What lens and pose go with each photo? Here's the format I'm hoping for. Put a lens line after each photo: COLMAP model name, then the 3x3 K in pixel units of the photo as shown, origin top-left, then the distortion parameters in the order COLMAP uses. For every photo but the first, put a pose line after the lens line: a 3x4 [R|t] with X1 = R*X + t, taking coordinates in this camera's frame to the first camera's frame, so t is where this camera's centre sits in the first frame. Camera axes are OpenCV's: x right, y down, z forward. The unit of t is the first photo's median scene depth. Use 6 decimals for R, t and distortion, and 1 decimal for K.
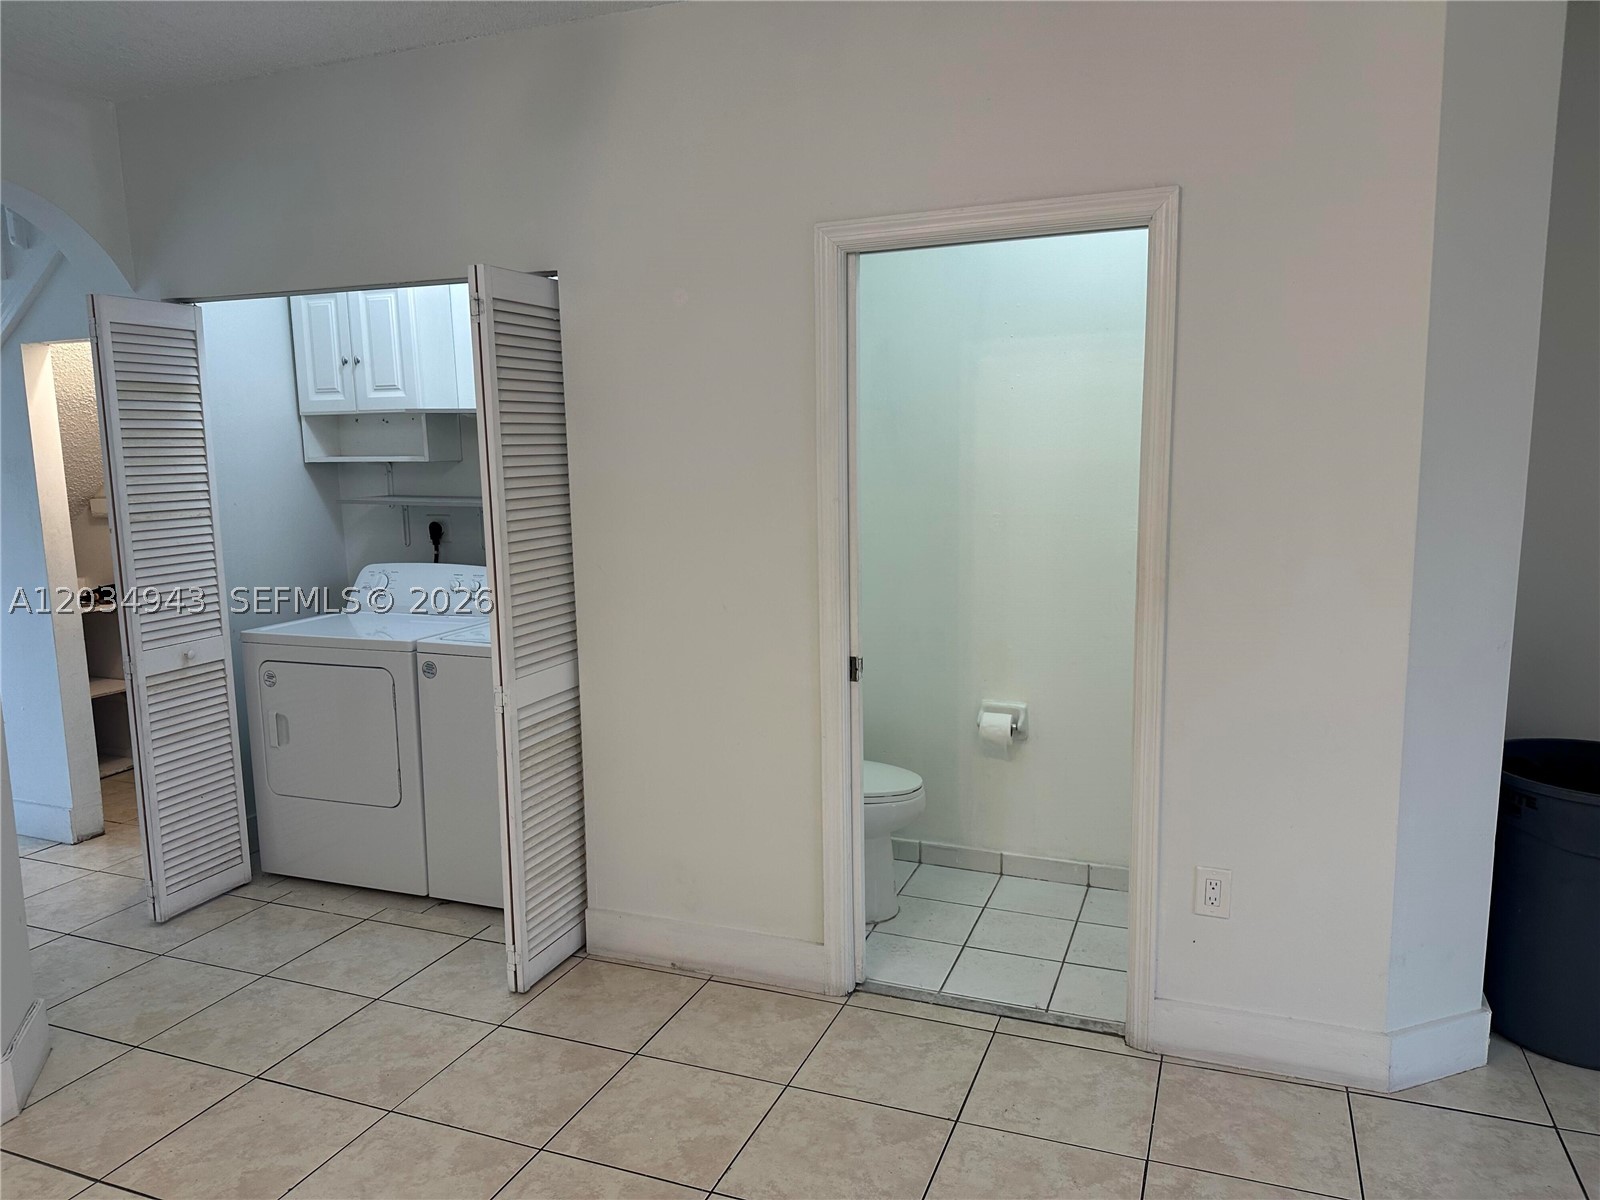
lens RADIAL K [[1123.5, 0, 808.4], [0, 1123.5, 593.5], [0, 0, 1]] dist [-0.005775, -0.007291]
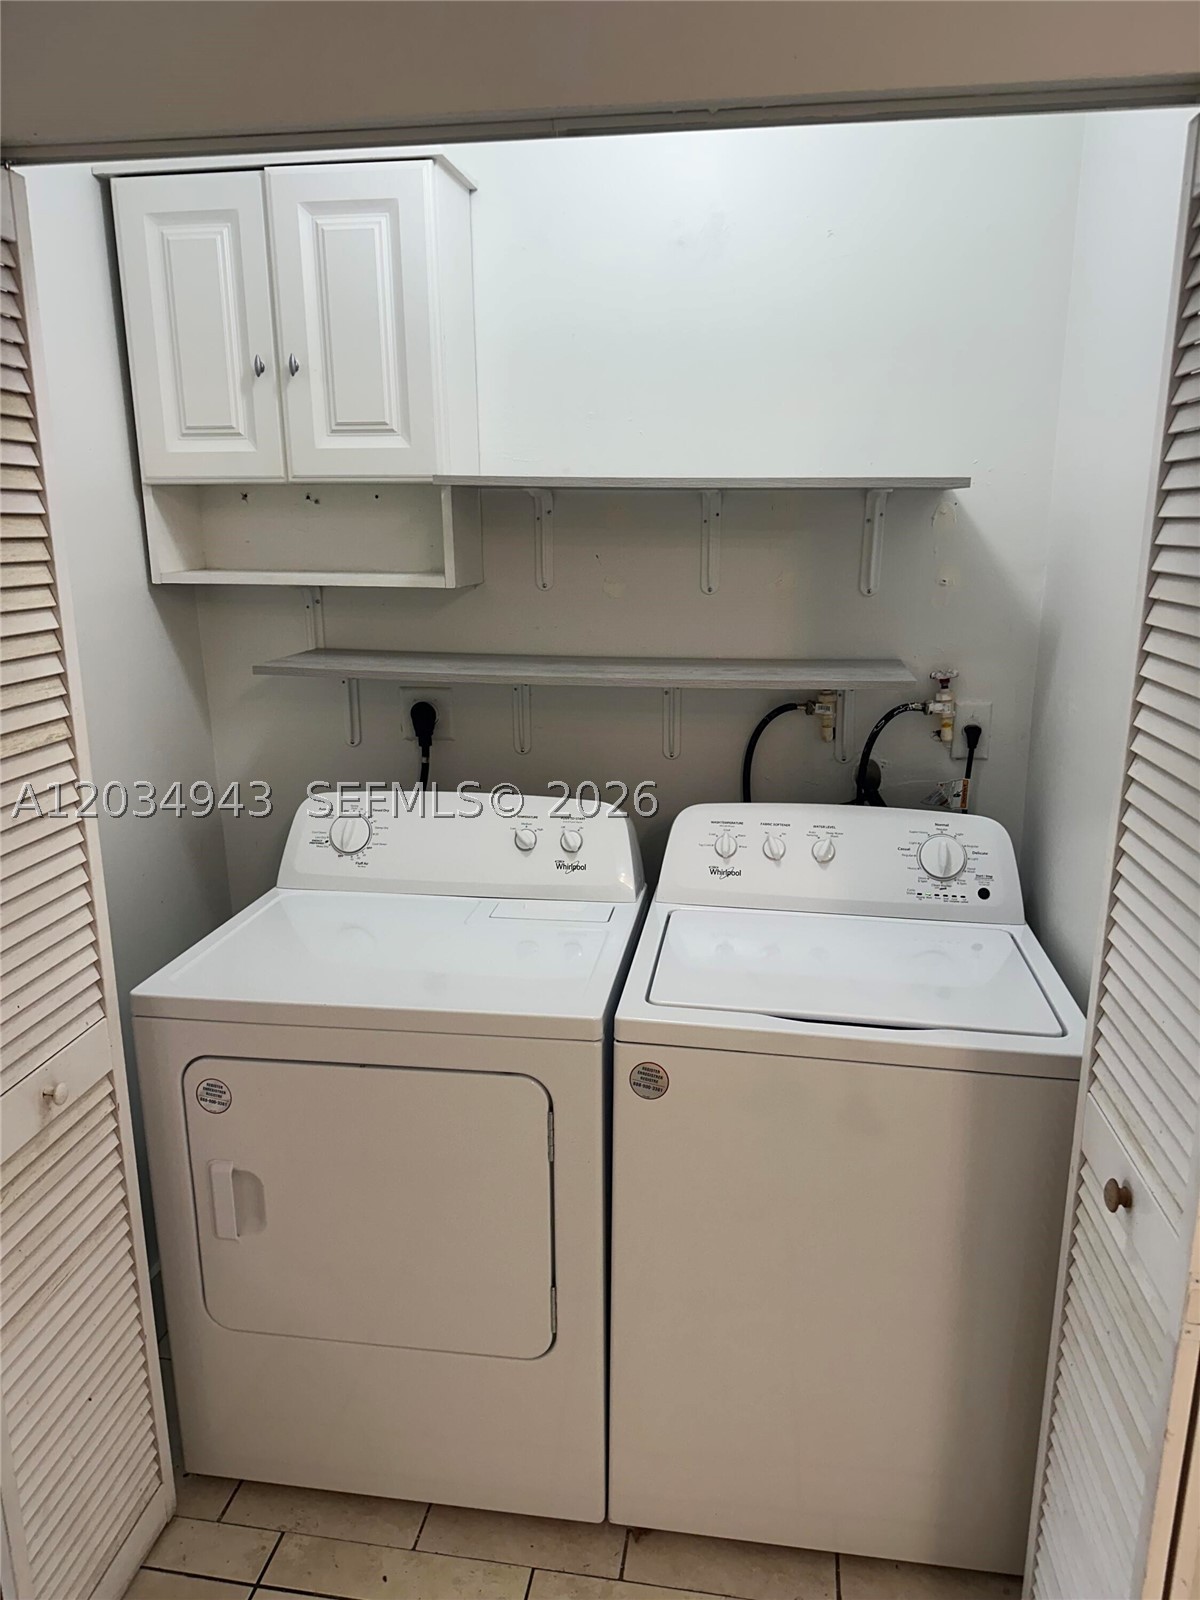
lens RADIAL K [[1123.5, 0, 598.5], [0, 1123.5, 806.2], [0, 0, 1]] dist [-0.005775, -0.007291]
pose [[0.977188, -0.038038, 0.208942, -0.382674], [0.015135, 0.993801, 0.110142, -0.075747], [-0.211836, -0.104467, 0.971706, 0.503317]]
